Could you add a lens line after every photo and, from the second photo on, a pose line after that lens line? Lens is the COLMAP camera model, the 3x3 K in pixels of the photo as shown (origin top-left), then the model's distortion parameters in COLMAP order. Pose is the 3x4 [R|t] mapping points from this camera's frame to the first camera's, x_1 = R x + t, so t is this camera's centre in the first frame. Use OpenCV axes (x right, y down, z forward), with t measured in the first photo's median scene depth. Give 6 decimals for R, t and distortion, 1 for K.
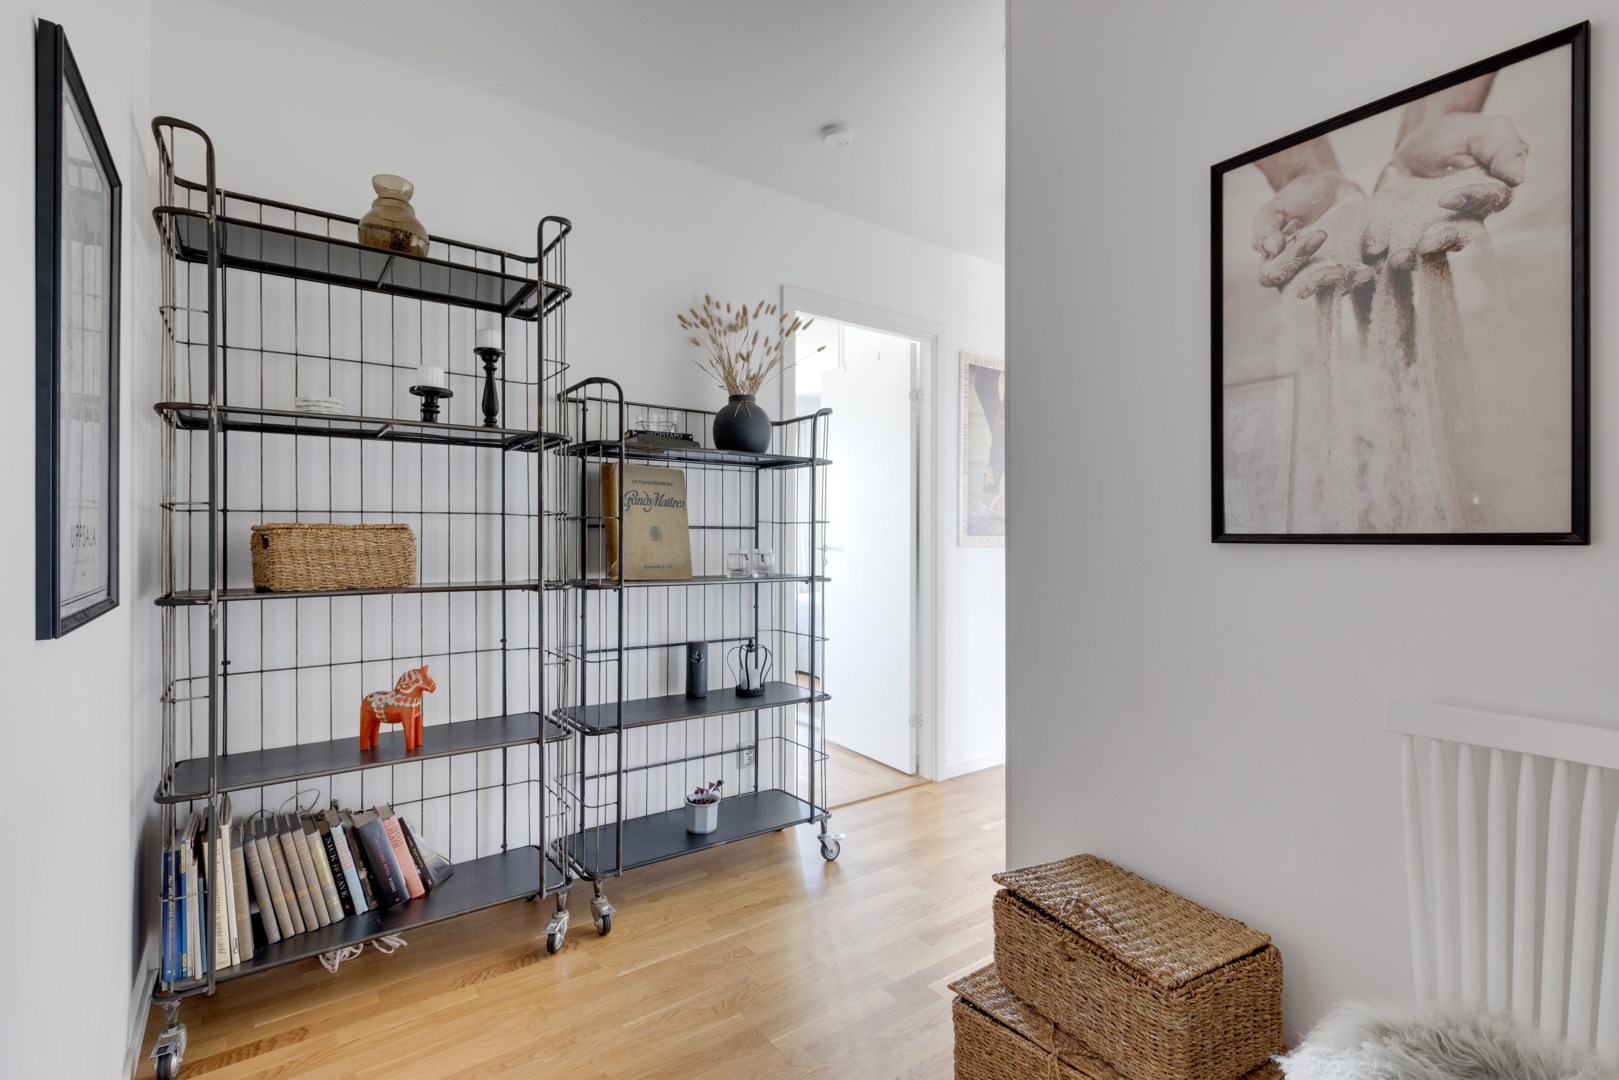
lens RADIAL K [[775.5, 0, 809.5], [0, 775.5, 540.0], [0, 0, 1]] dist [0.002420, 0.000216]
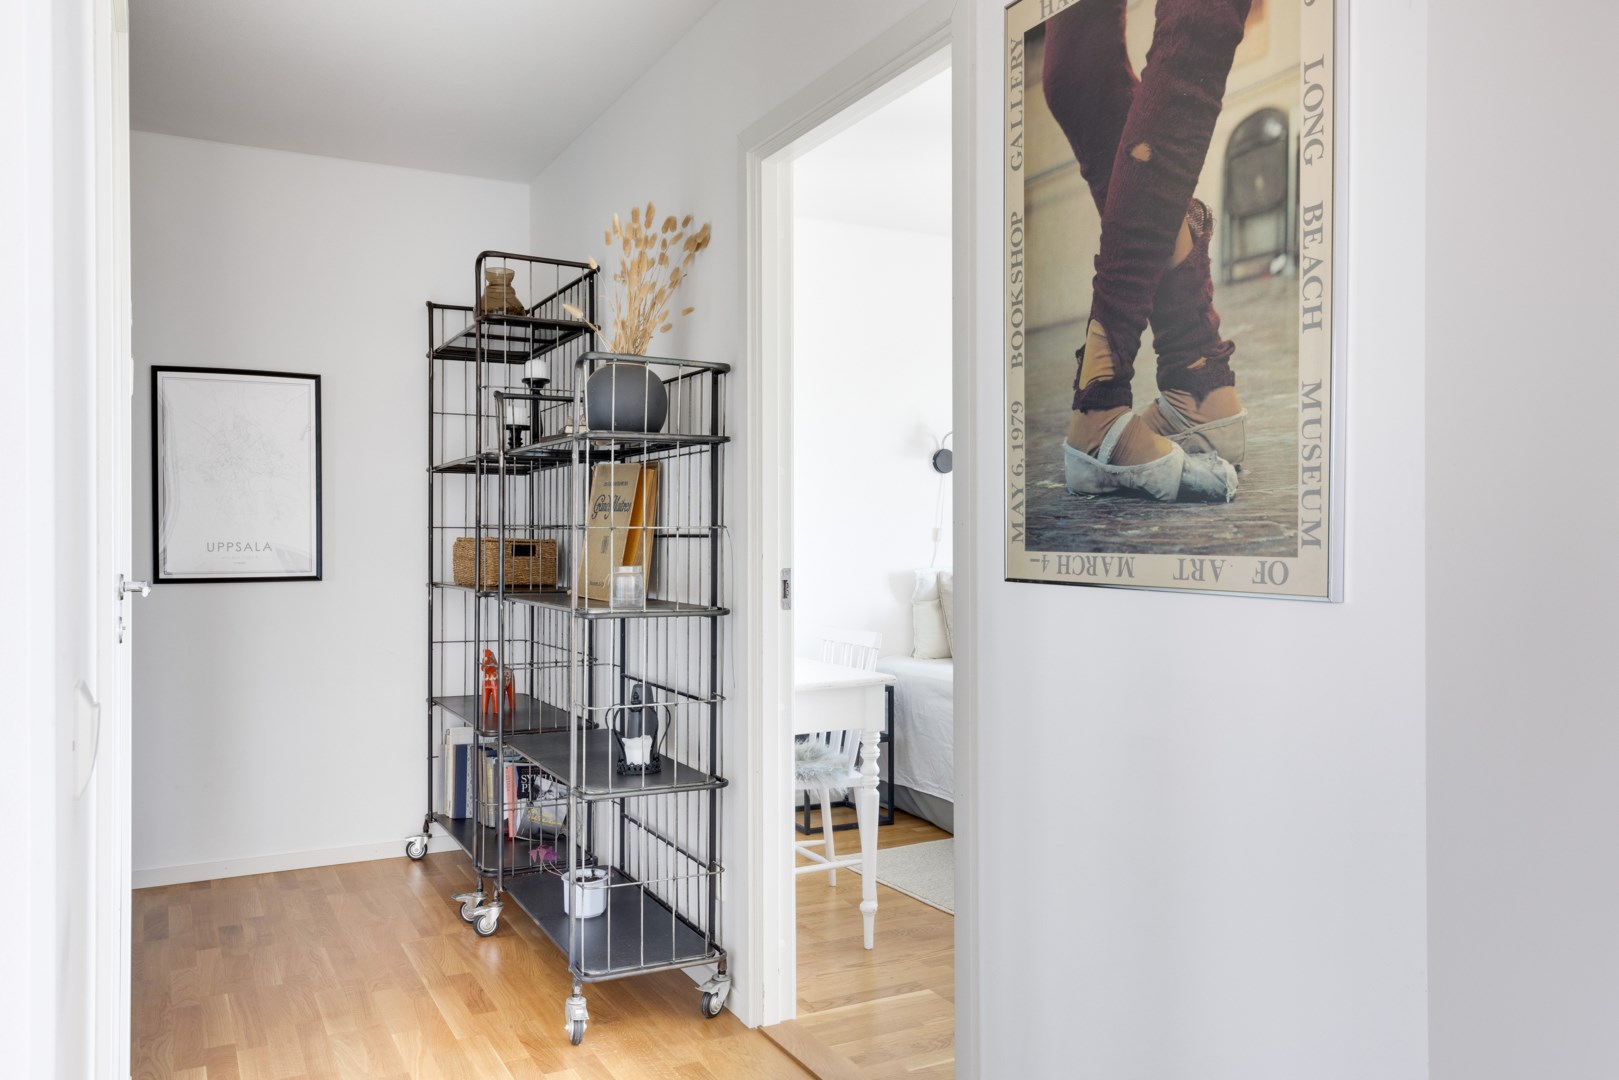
lens RADIAL K [[1190.6, 0, 809.5], [0, 1190.6, 540.0], [0, 0, 1]] dist [0.046207, -0.000747]
pose [[-0.165439, 0.000787, -0.986220, 0.924002], [0.004693, 0.999989, 0.000011, -0.013456], [0.986209, -0.004627, -0.165441, 1.260291]]
